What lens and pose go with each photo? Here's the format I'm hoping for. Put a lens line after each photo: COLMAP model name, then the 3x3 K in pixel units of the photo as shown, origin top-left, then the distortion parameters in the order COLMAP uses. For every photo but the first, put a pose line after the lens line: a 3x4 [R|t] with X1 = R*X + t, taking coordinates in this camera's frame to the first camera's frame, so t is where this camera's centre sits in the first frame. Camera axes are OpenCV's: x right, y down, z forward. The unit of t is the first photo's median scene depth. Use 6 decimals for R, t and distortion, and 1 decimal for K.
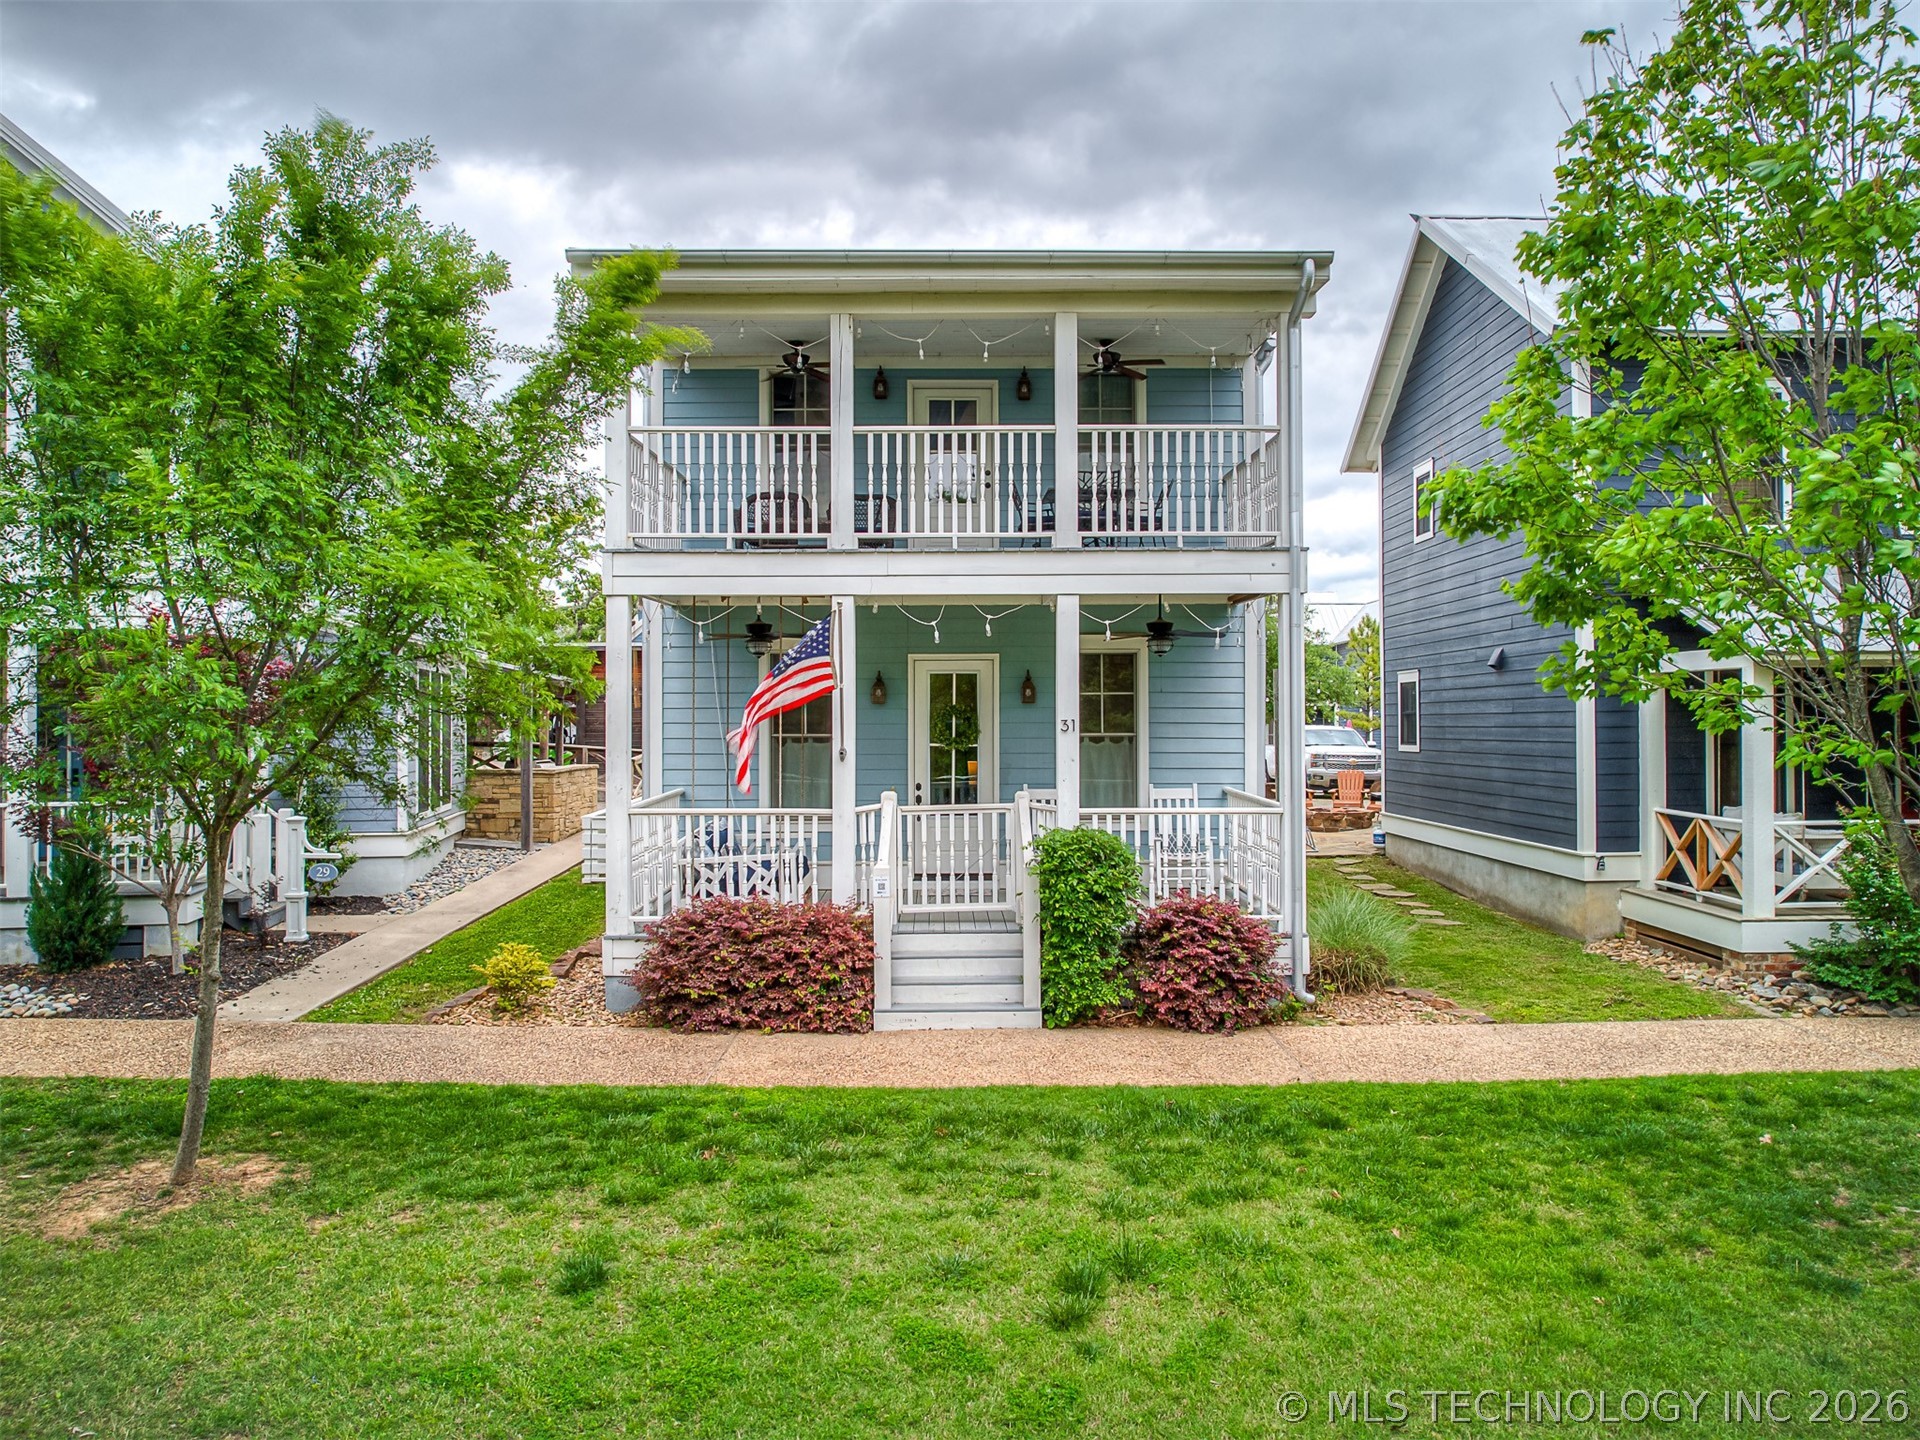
lens RADIAL K [[1382.1, 0, 954.6], [0, 1382.1, 714.0], [0, 0, 1]] dist [-0.079162, 0.066422]
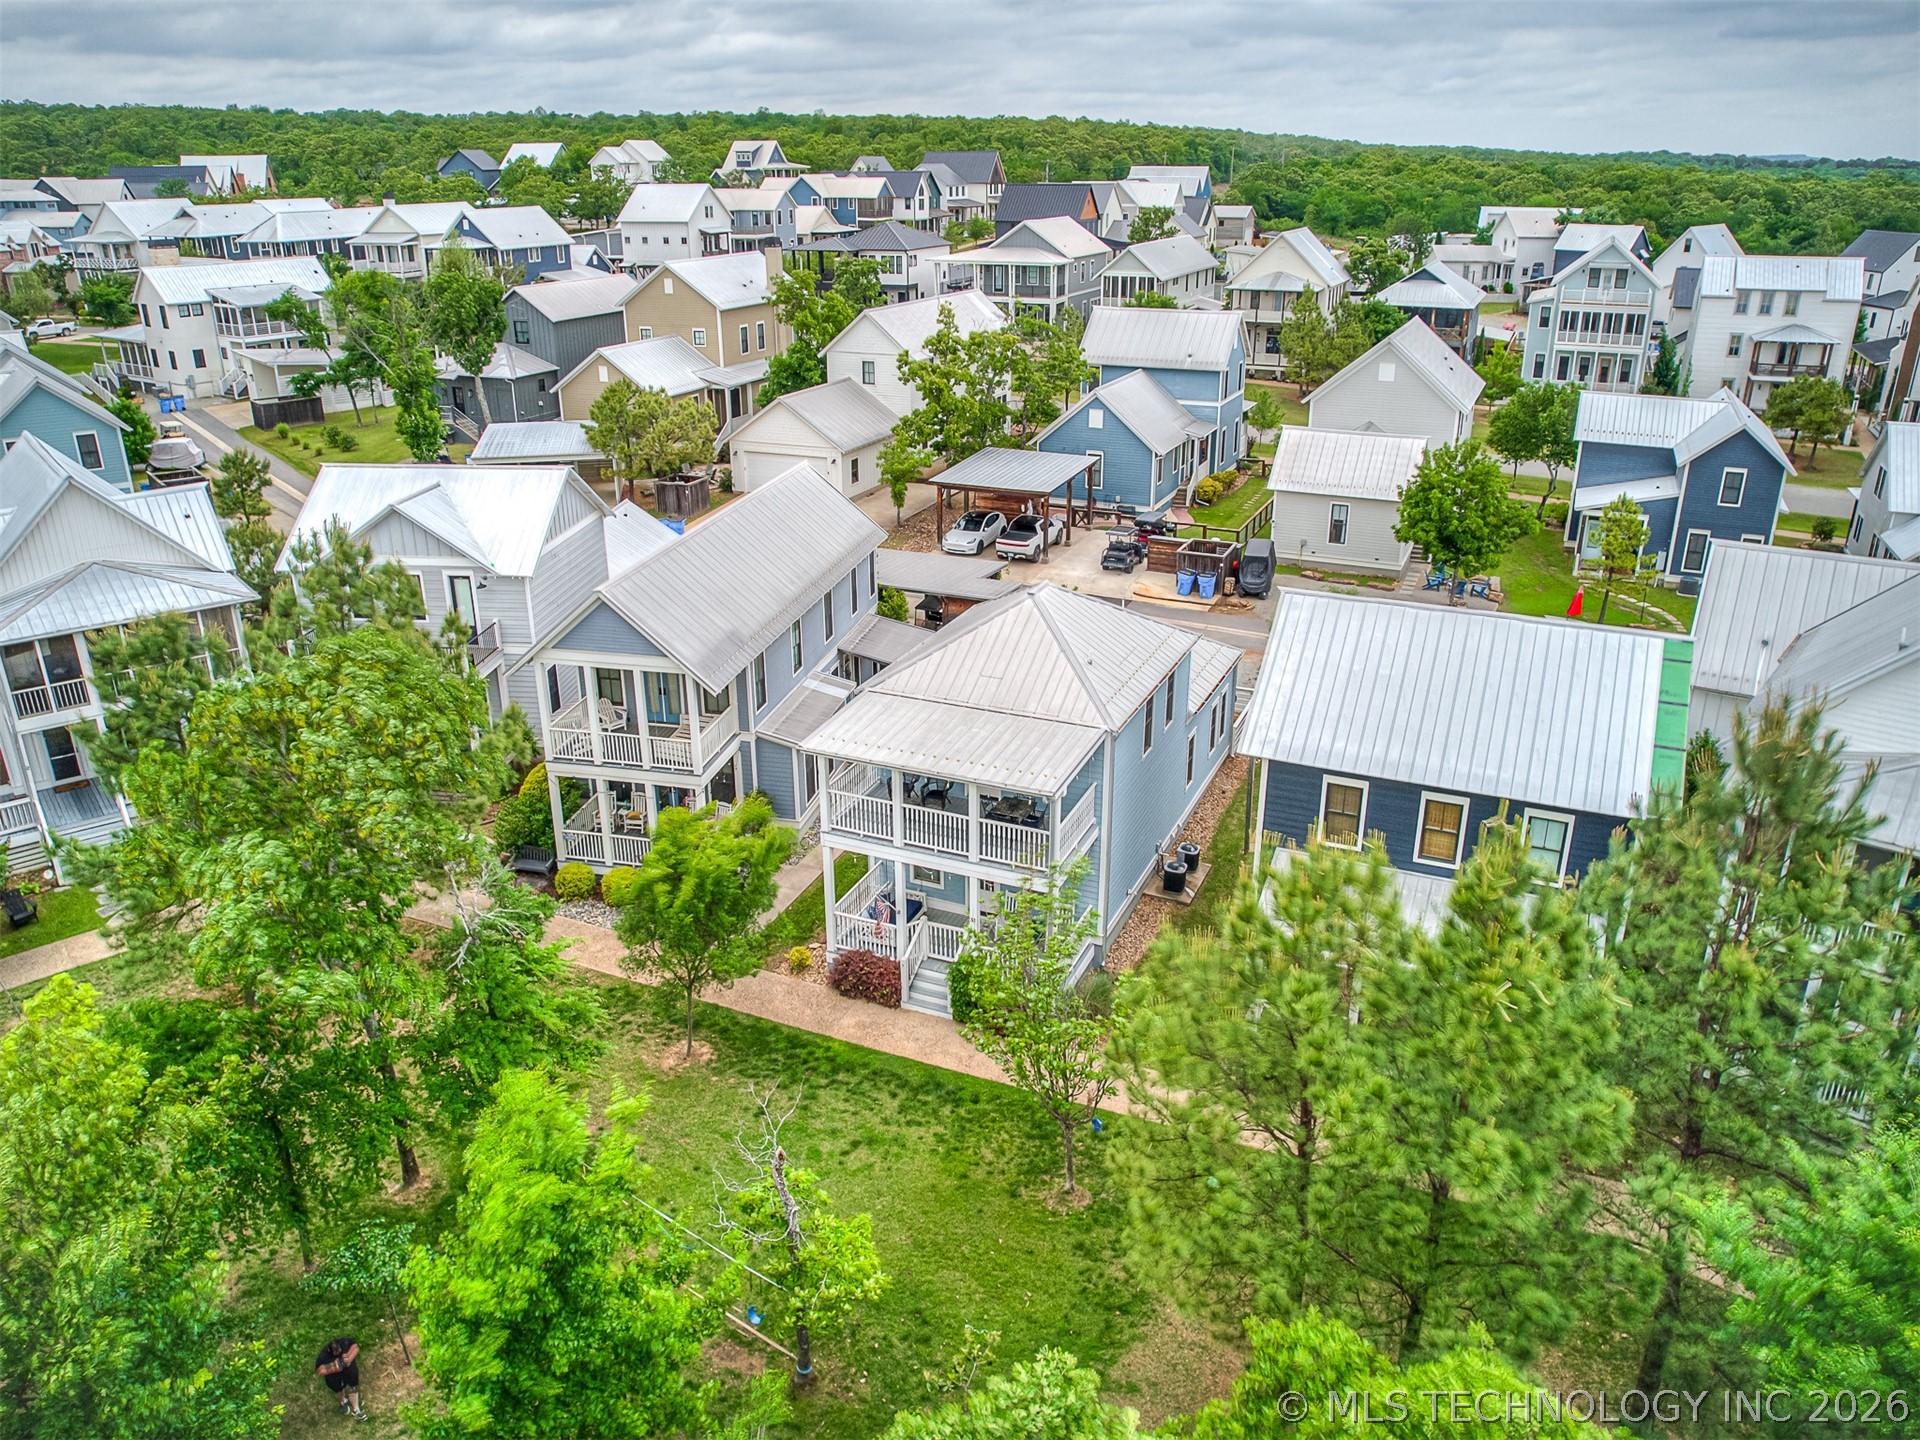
lens RADIAL K [[1382.1, 0, 954.6], [0, 1382.1, 714.0], [0, 0, 1]] dist [-0.079162, 0.066422]
pose [[0.911350, 0.153216, -0.382056, 1.270466], [0.005197, 0.923790, 0.382864, -1.745924], [0.411601, -0.350908, 0.841099, -1.437703]]
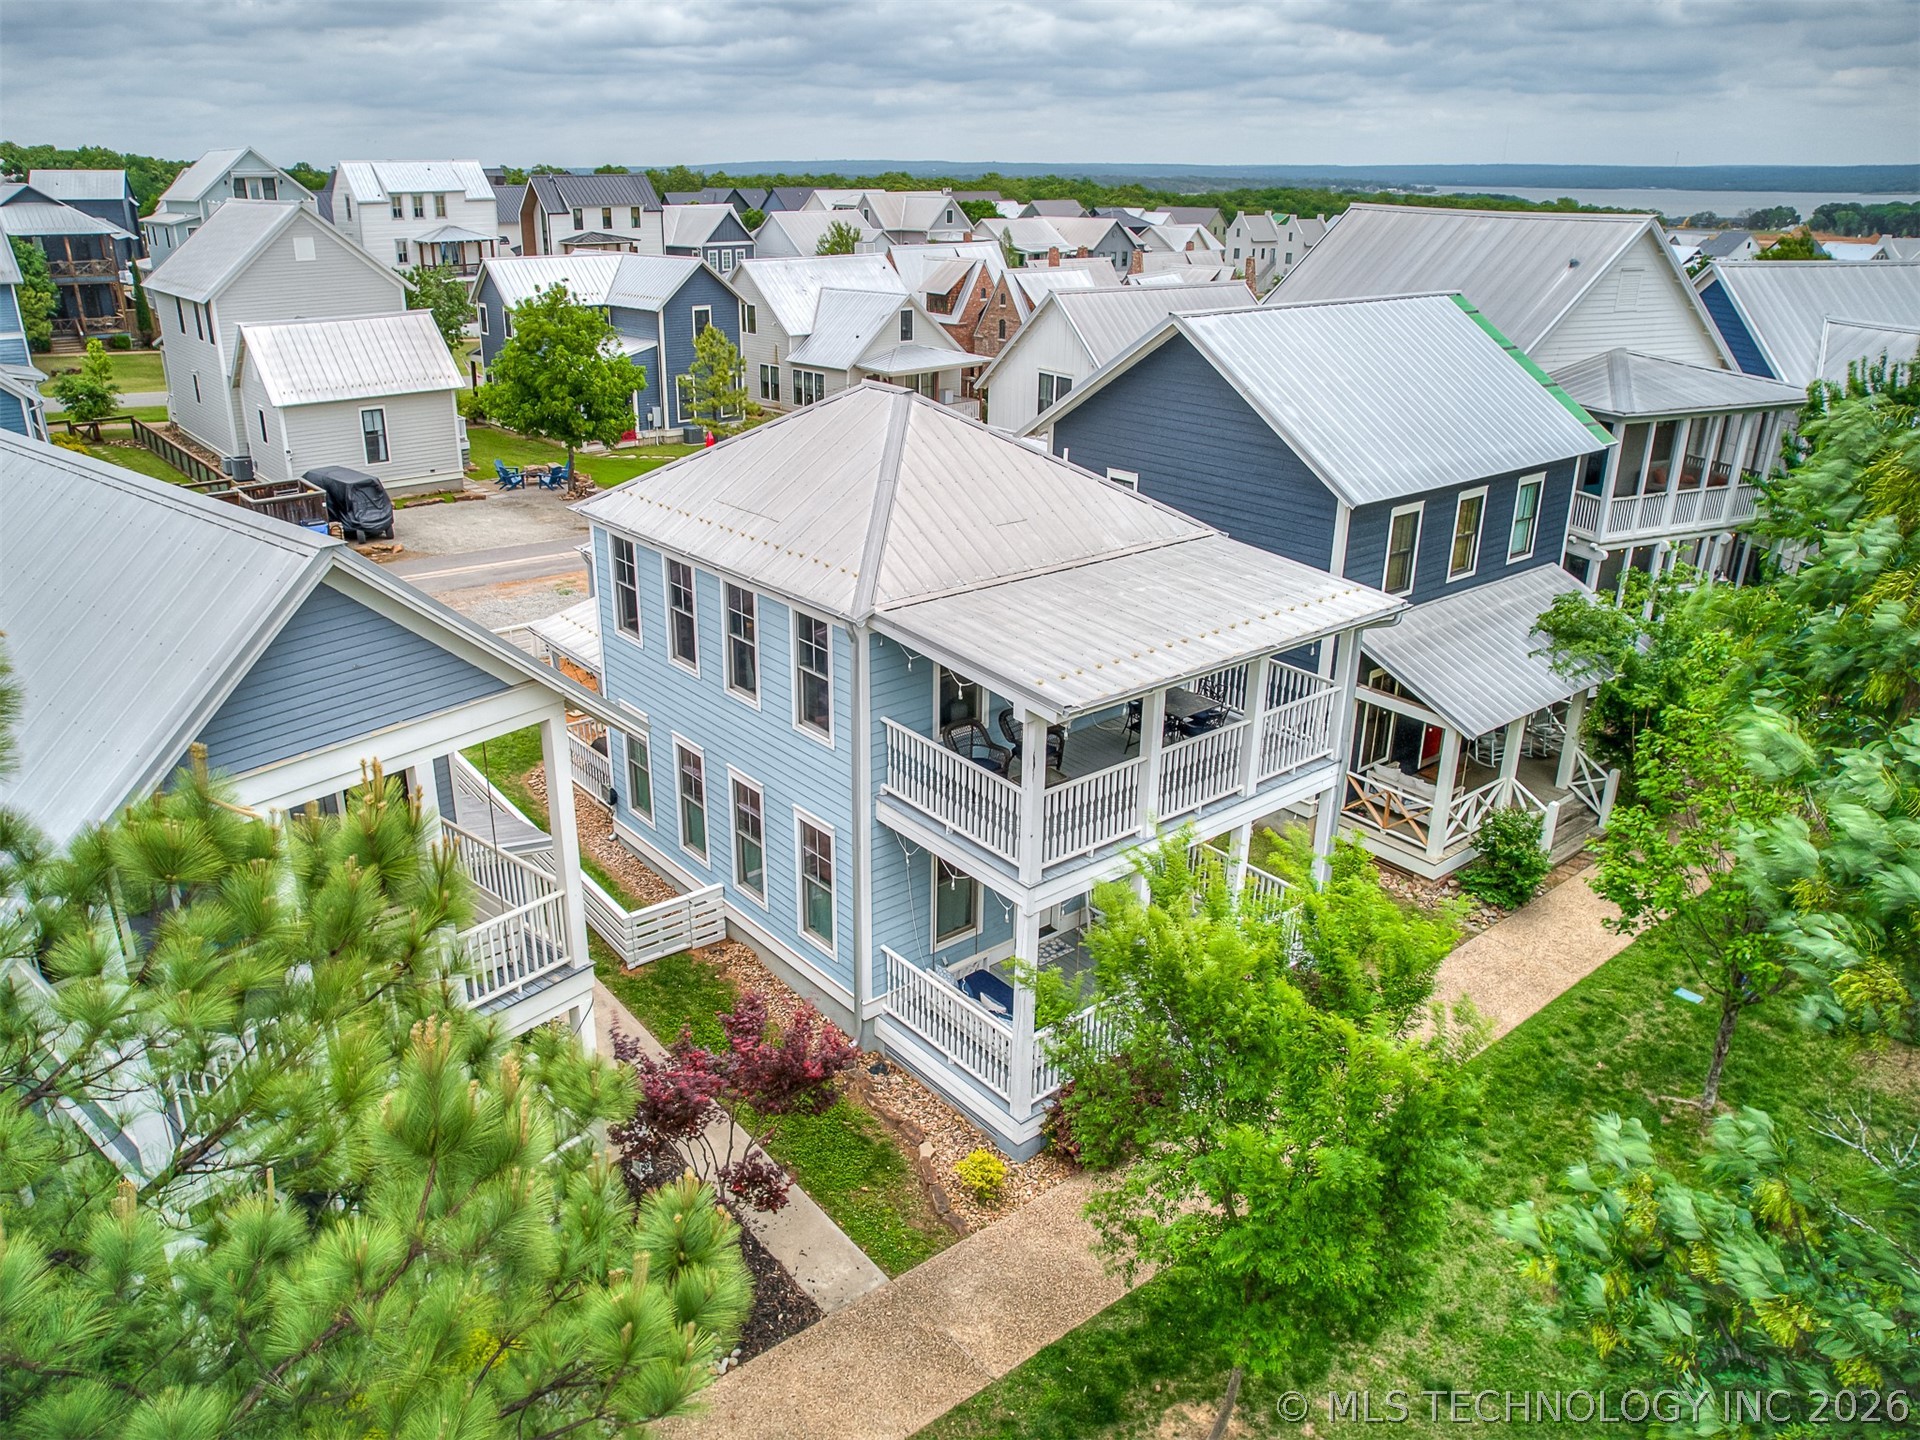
lens RADIAL K [[1382.8, 0, 883.6], [0, 1382.8, 716.4], [0, 0, 1]] dist [-0.073322, 0.053523]
pose [[0.791802, -0.223419, 0.568448, -1.343535], [-0.006395, 0.927612, 0.373491, -0.953088], [-0.610744, -0.299366, 0.733056, 0.196231]]
